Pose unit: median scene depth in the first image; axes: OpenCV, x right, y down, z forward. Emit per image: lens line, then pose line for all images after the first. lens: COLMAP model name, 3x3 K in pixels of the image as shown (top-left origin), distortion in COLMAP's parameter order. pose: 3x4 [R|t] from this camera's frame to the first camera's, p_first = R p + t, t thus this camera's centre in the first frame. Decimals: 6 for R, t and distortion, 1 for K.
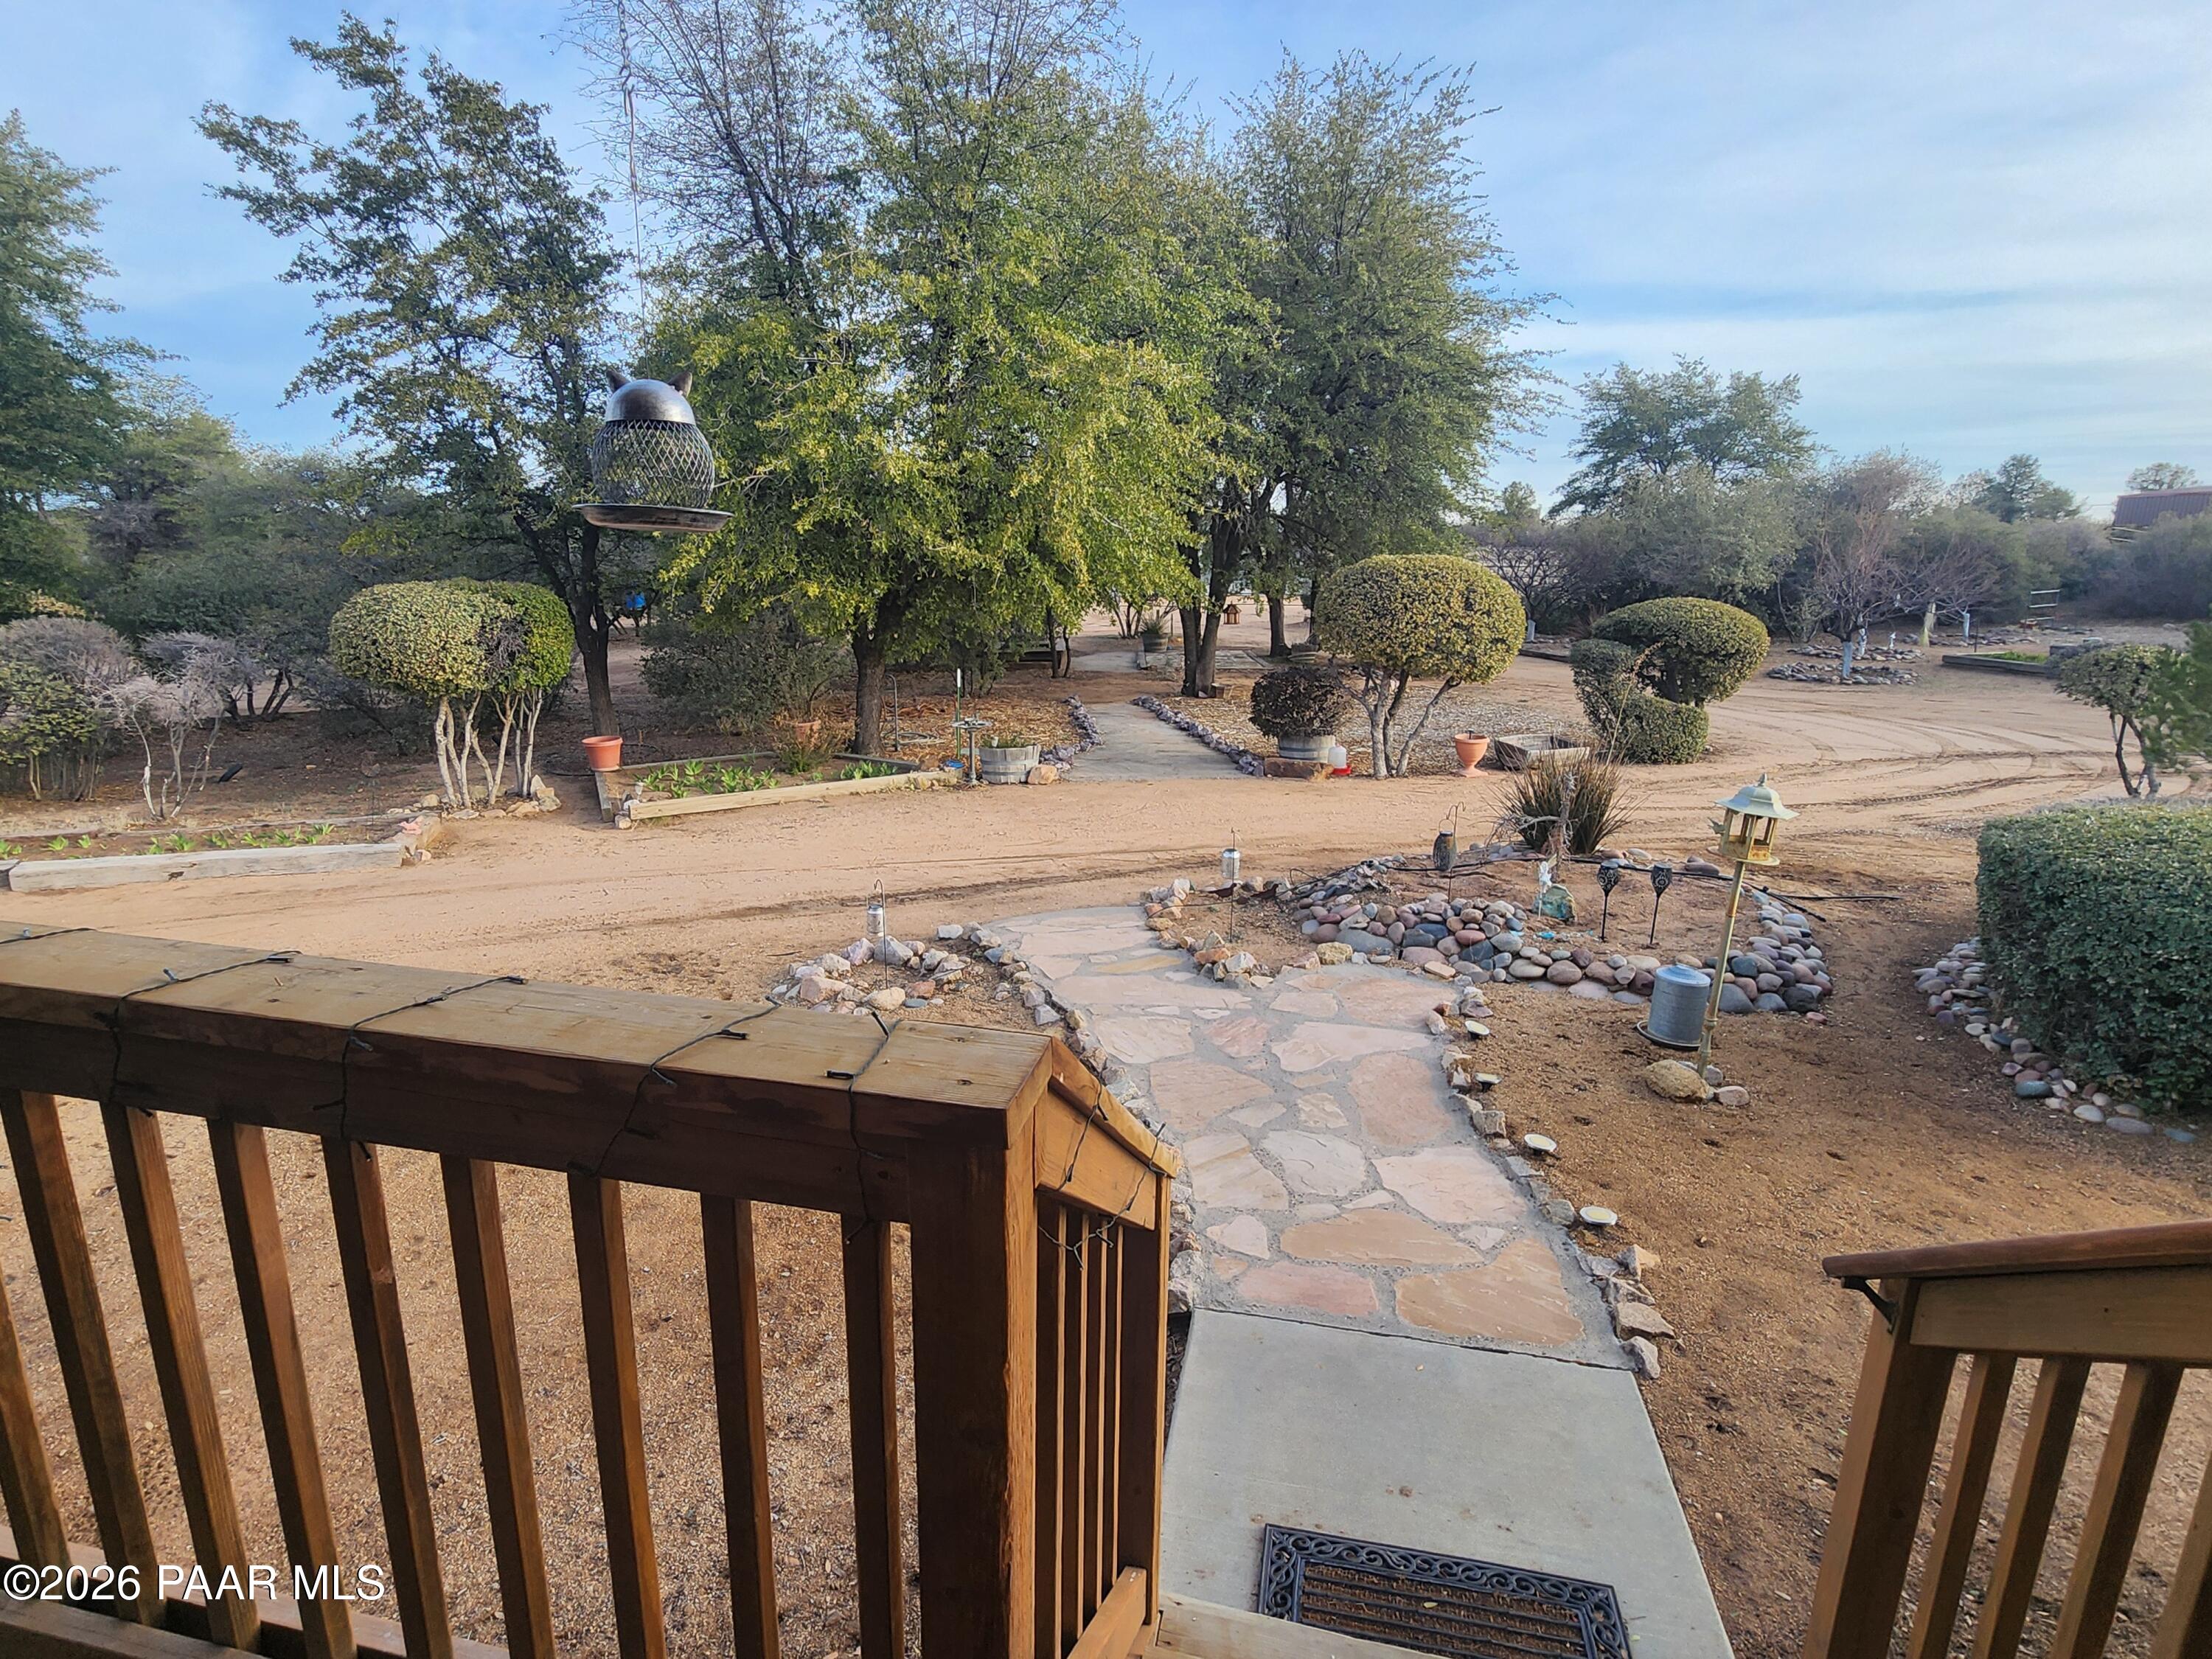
lens RADIAL K [[1175.9, 0, 1101.6], [0, 1175.9, 826.2], [0, 0, 1]] dist [-0.005064, 0.002643]
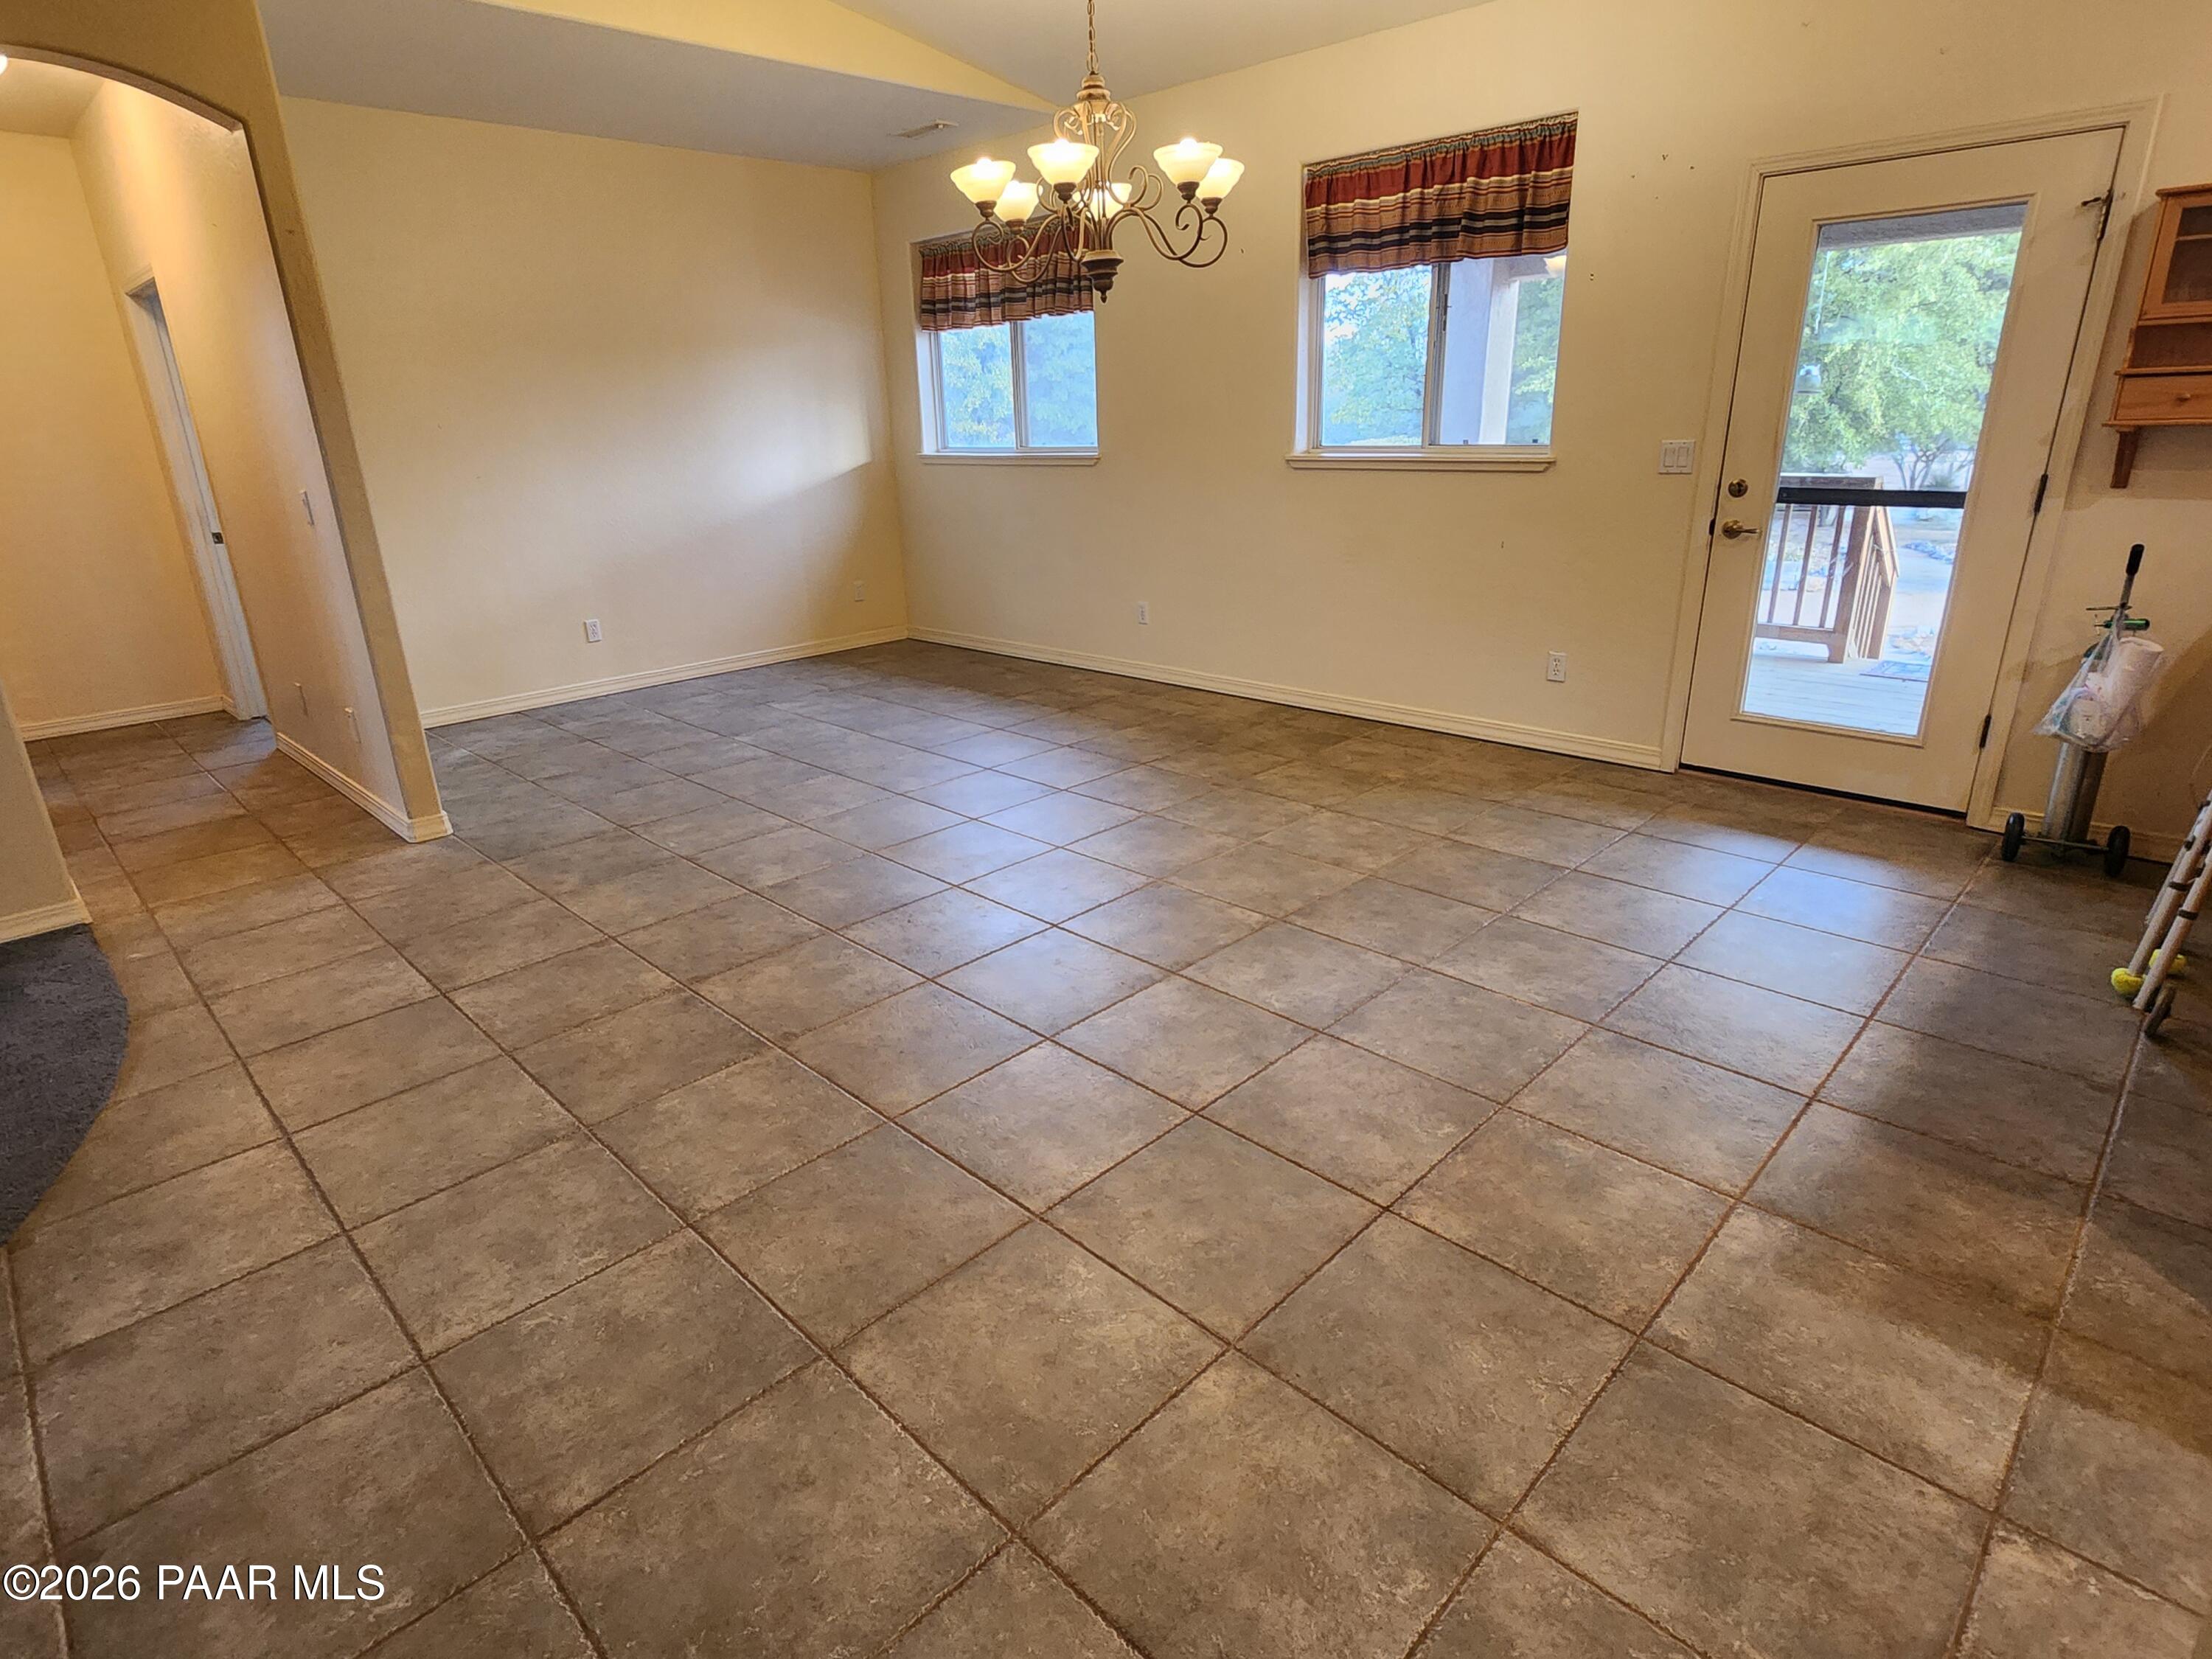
lens RADIAL K [[1175.9, 0, 1106.8], [0, 1175.9, 815.5], [0, 0, 1]] dist [-0.005064, 0.002643]
pose [[0.845487, 0.138472, -0.515730, -0.001356], [-0.088896, 0.988815, 0.119759, 0.035063], [0.526545, -0.055408, 0.848339, -0.144203]]
